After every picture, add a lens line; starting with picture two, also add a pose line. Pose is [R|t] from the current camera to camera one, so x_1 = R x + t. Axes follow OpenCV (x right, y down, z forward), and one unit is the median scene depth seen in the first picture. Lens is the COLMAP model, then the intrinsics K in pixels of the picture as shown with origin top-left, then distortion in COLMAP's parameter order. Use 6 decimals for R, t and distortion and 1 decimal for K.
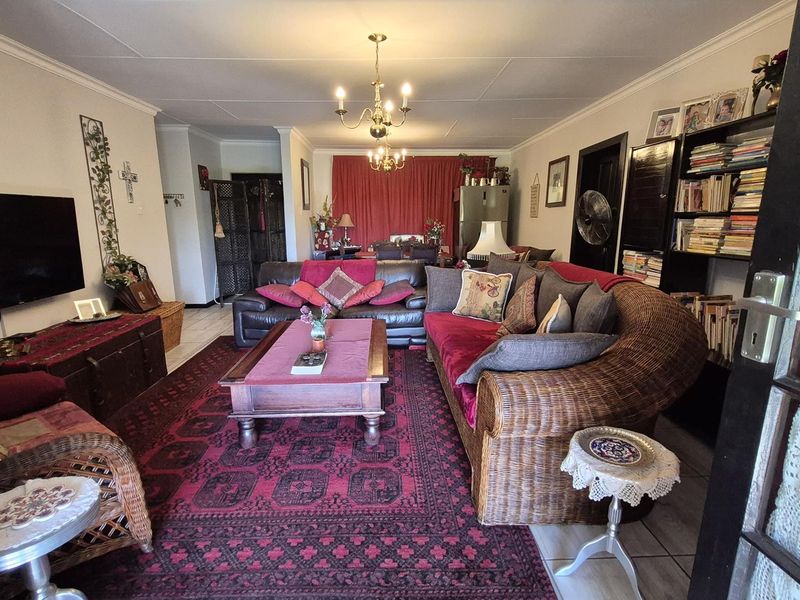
lens RADIAL K [[418.5, 0, 397.6], [0, 418.5, 311.2], [0, 0, 1]] dist [0.003182, -0.000705]
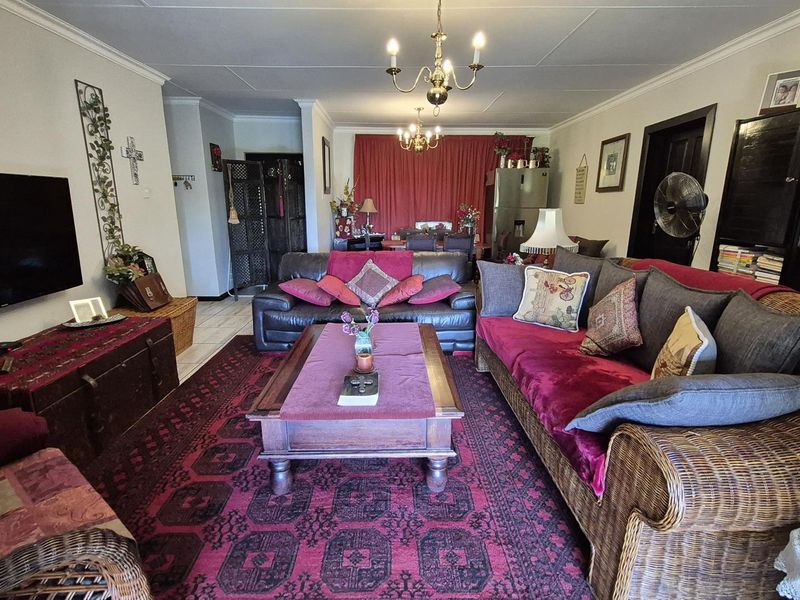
lens RADIAL K [[421.5, 0, 400.9], [0, 421.5, 309.9], [0, 0, 1]] dist [0.001124, -0.000900]
pose [[0.999883, 0.009462, -0.012046, -0.081935], [-0.009095, 0.999502, 0.030209, -0.033608], [0.012326, -0.030096, 0.999471, 0.138837]]
